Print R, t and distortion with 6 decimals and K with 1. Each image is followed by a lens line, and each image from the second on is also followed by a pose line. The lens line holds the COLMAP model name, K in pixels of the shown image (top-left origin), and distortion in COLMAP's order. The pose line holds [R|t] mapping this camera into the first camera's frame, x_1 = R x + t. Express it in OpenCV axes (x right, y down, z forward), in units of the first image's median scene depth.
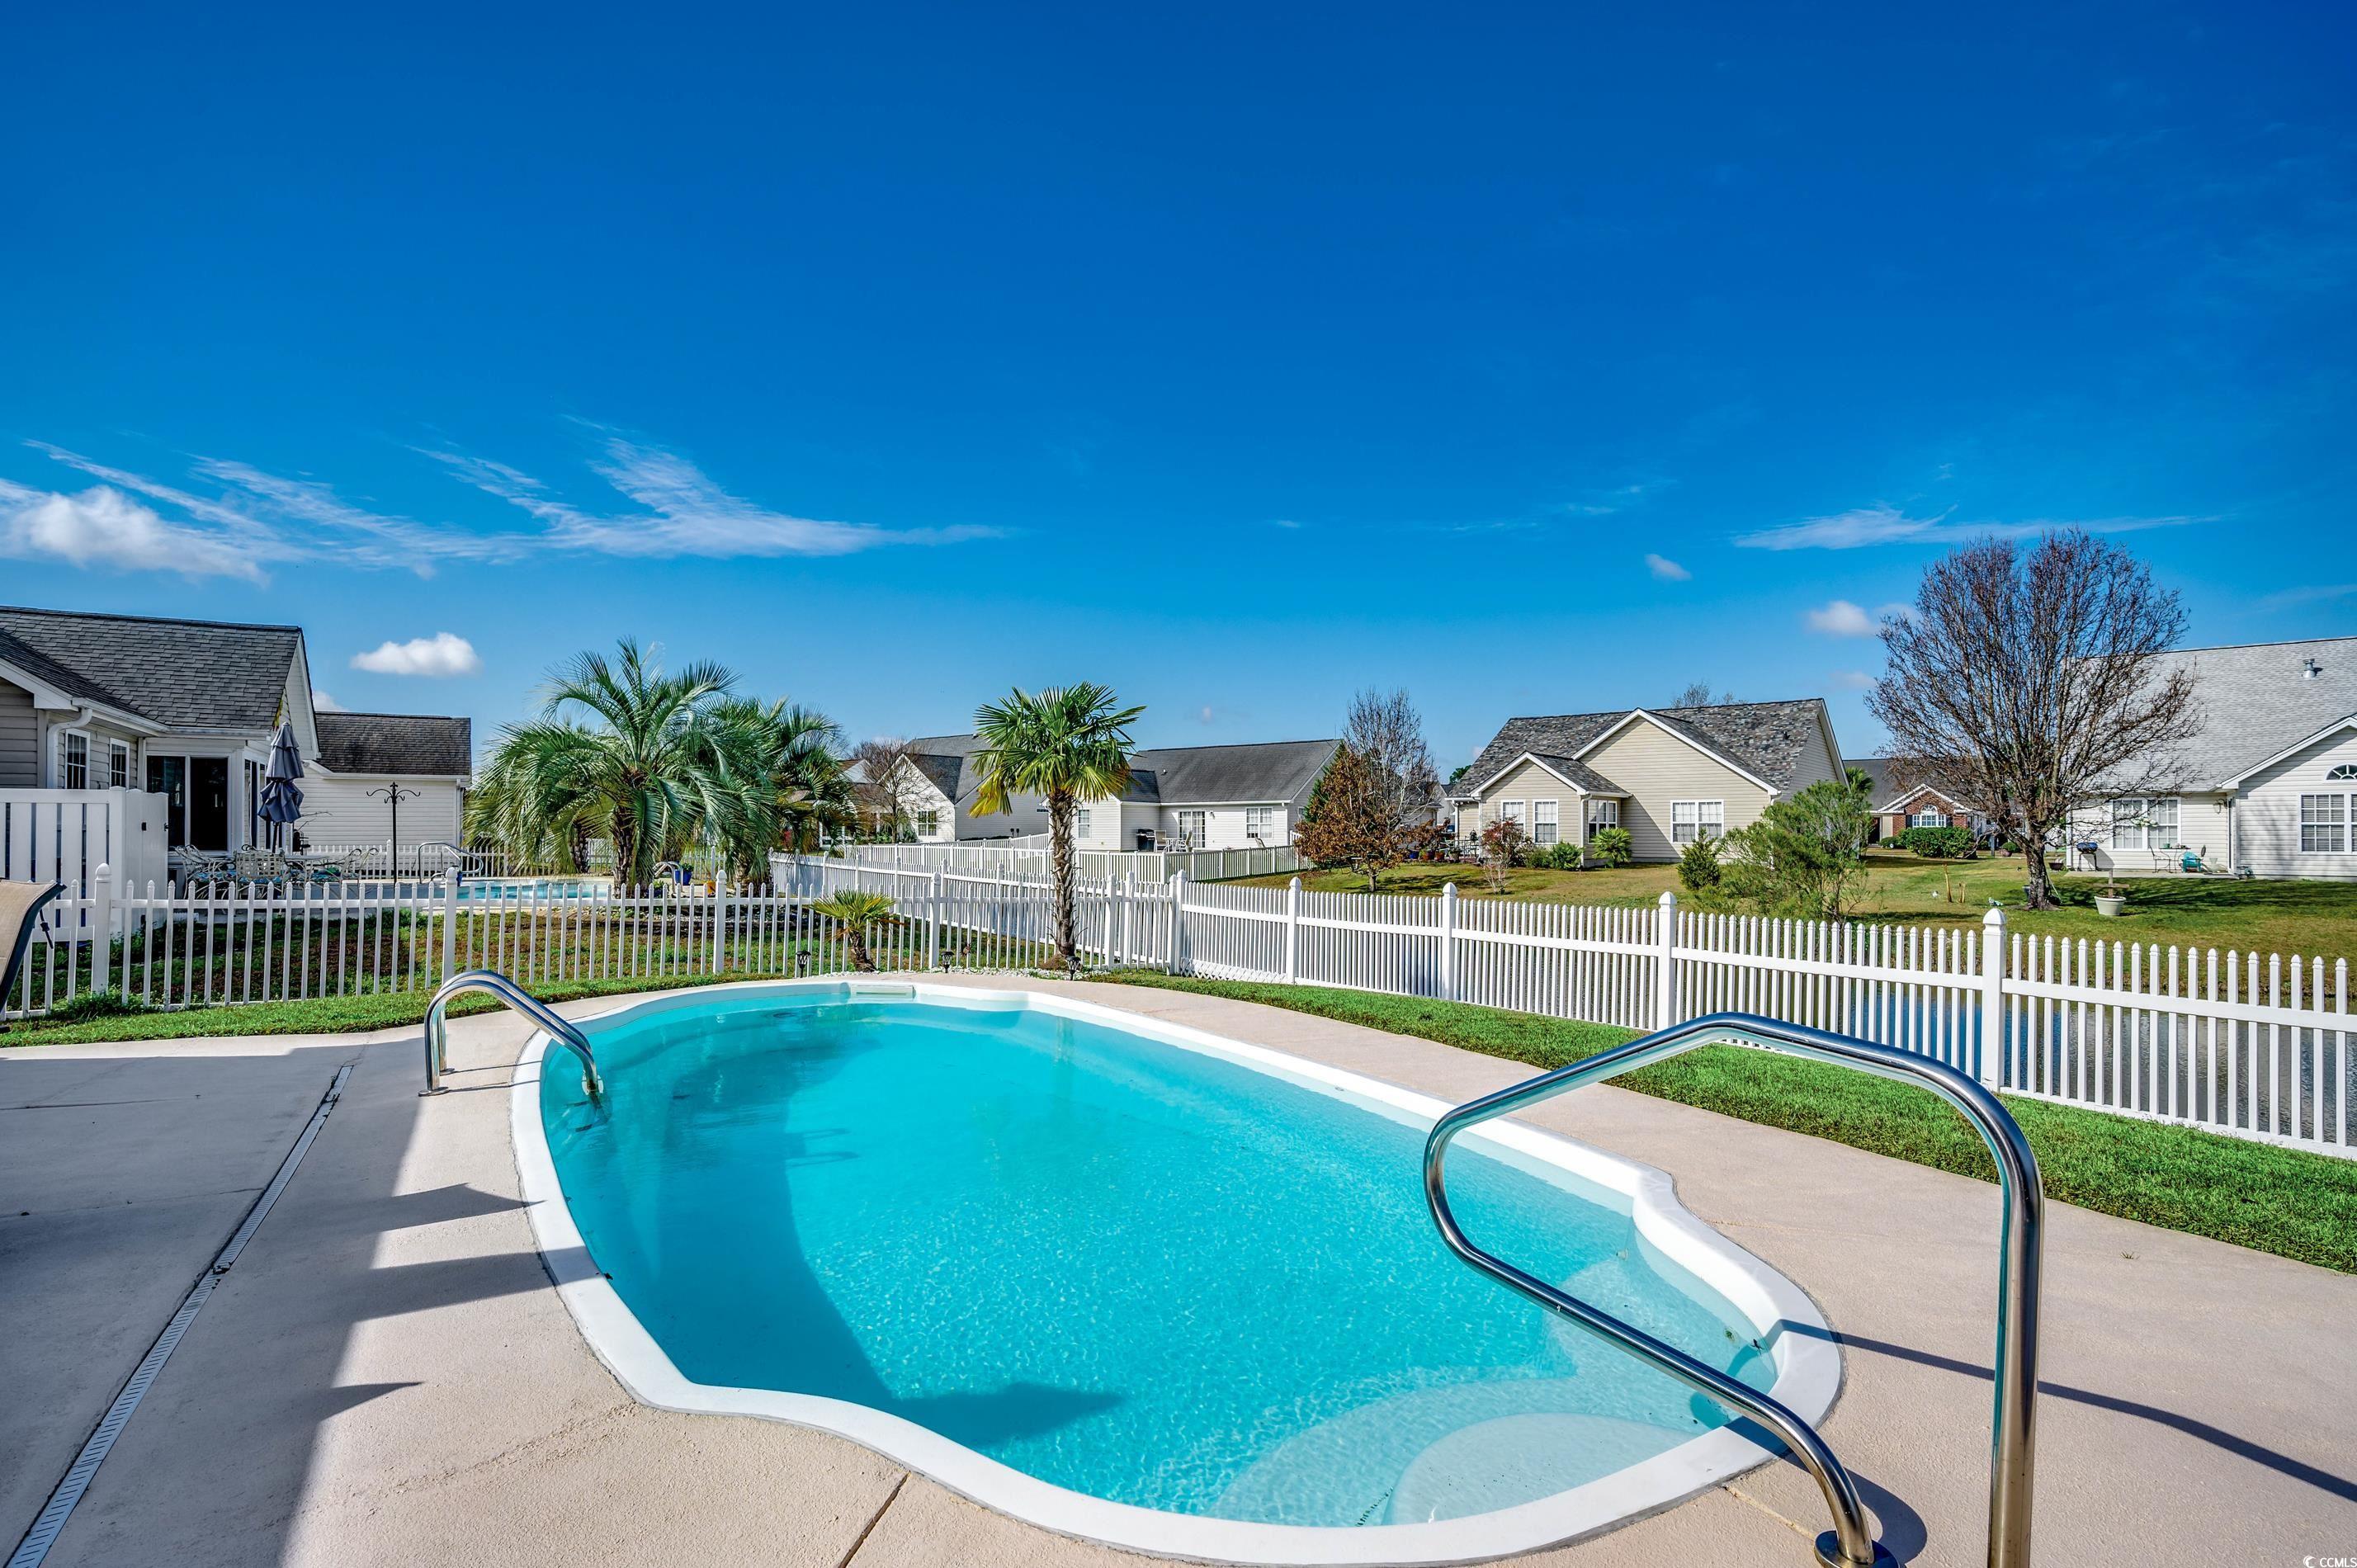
lens RADIAL K [[1155.2, 0, 1181.3], [0, 1155.2, 810.3], [0, 0, 1]] dist [-0.000441, 0.000056]
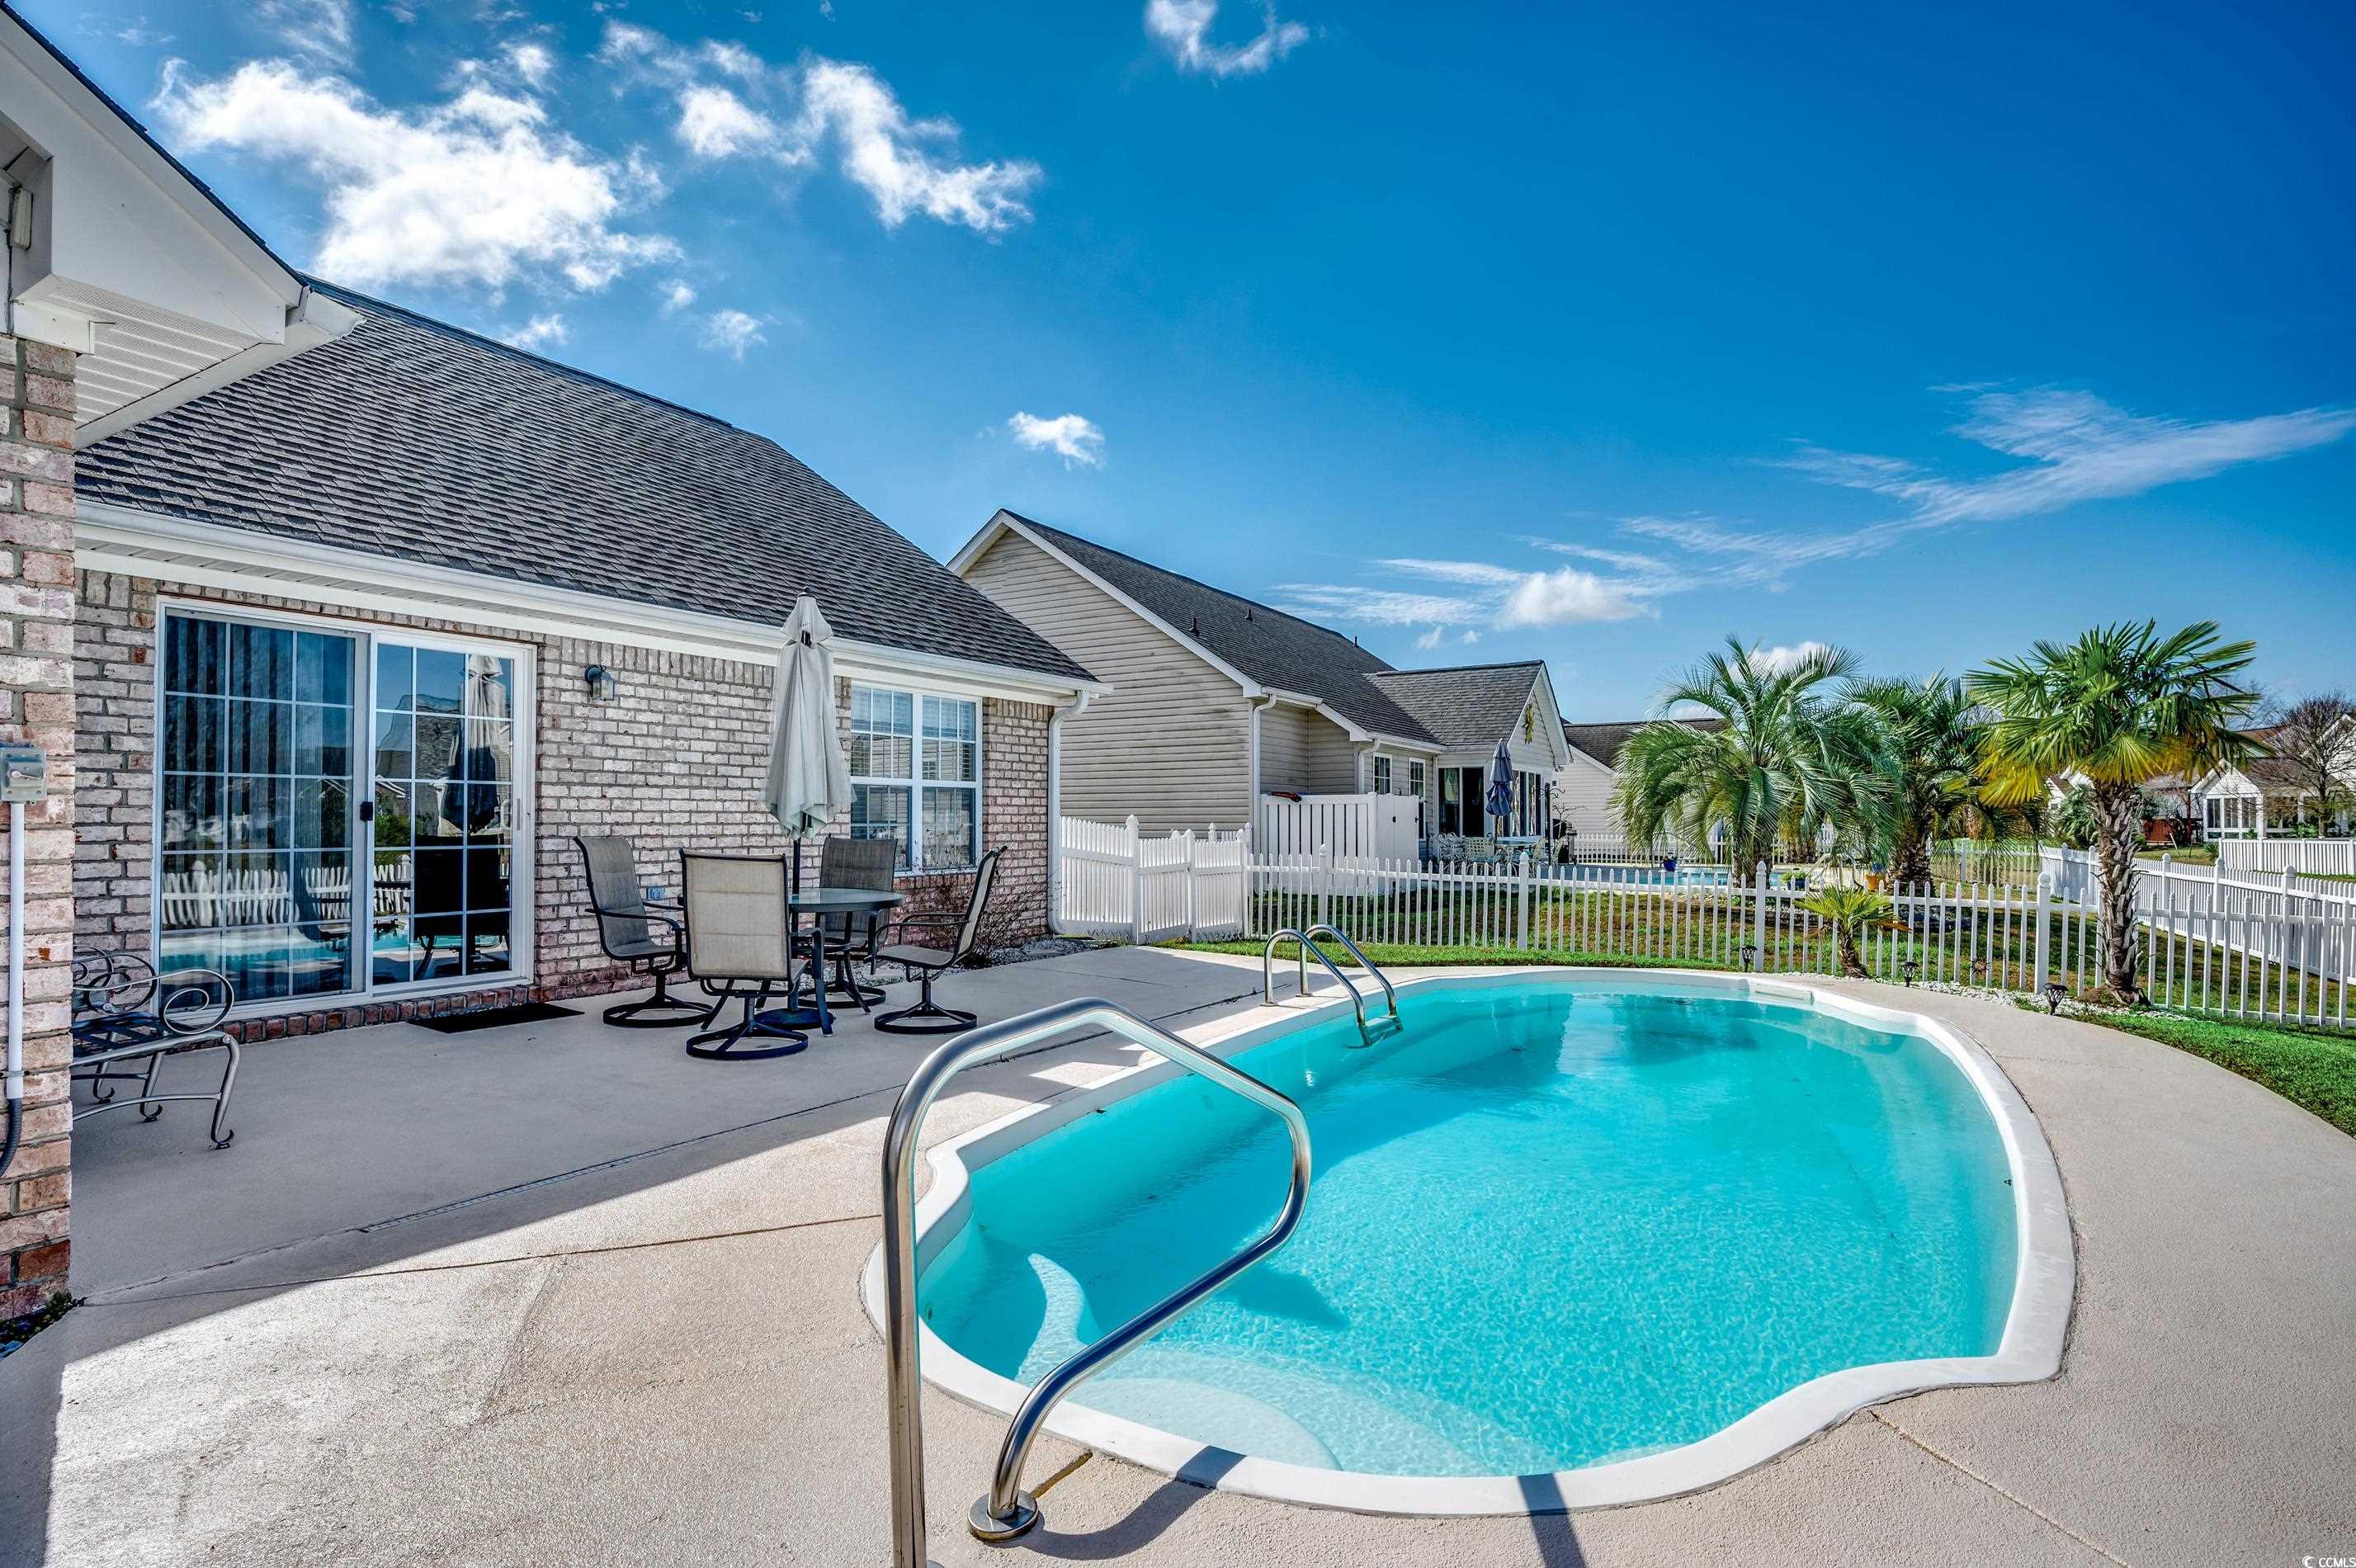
lens RADIAL K [[1141.1, 0, 1185.8], [0, 1141.1, 801.2], [0, 0, 1]] dist [0.000315, 0.000578]
pose [[0.476833, -0.015516, -0.878857, 0.209644], [0.016265, 0.999829, -0.008827, 0.000292], [0.878843, -0.010086, 0.477004, 0.084878]]
